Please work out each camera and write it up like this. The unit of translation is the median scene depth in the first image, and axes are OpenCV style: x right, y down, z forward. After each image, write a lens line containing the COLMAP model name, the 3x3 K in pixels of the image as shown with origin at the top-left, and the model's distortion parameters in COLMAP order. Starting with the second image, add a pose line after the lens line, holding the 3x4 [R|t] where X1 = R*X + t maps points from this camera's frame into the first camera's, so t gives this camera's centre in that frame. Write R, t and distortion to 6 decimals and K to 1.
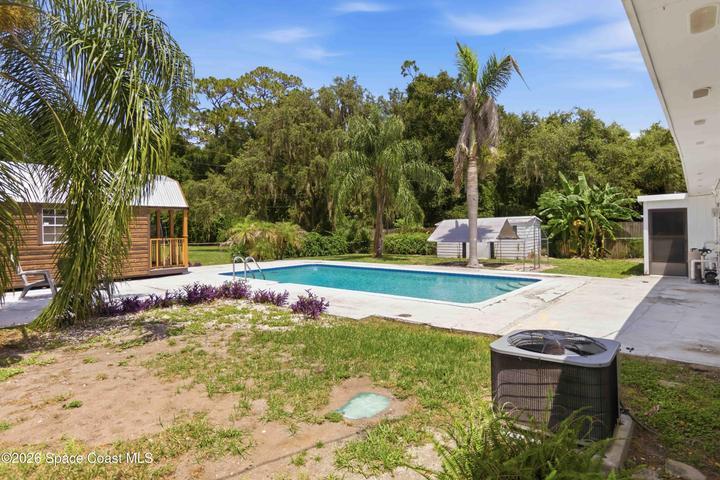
lens RADIAL K [[402.0, 0, 361.5], [0, 402.0, 229.2], [0, 0, 1]] dist [-0.001182, -0.000702]
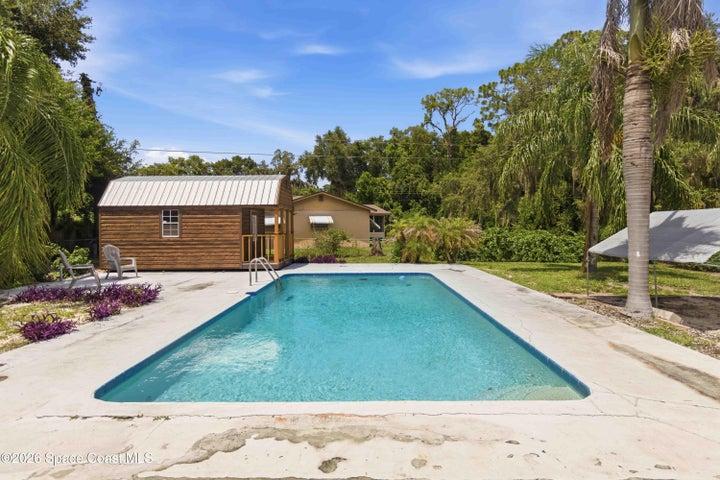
lens RADIAL K [[392.6, 0, 364.5], [0, 392.6, 223.7], [0, 0, 1]] dist [0.006319, 0.000879]
pose [[0.637271, 0.003336, -0.770632, 0.305219], [-0.002235, 0.999994, 0.002480, -0.006109], [0.770636, 0.000142, 0.637275, 0.354982]]
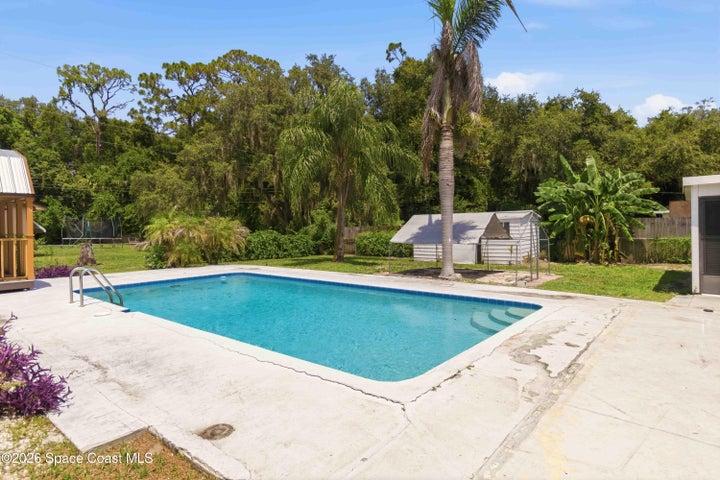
lens RADIAL K [[402.0, 0, 361.5], [0, 402.0, 229.2], [0, 0, 1]] dist [-0.001182, -0.000702]
pose [[0.999982, 0.001141, 0.005807, 0.085688], [-0.001170, 0.999986, 0.005141, 0.001352], [-0.005801, -0.005148, 0.999970, 0.197641]]
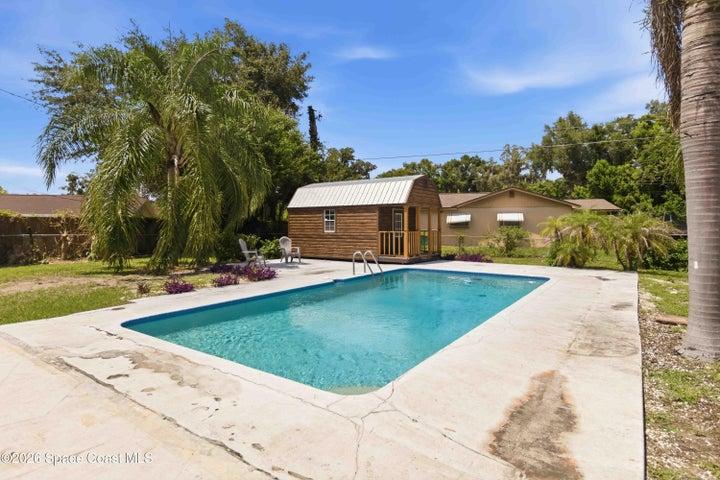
lens RADIAL K [[392.6, 0, 364.5], [0, 392.6, 223.7], [0, 0, 1]] dist [0.006319, 0.000879]
pose [[0.085228, 0.009302, -0.996318, 0.399963], [-0.001280, 0.999957, 0.009226, -0.005782], [0.996361, 0.000489, 0.085237, 0.523786]]
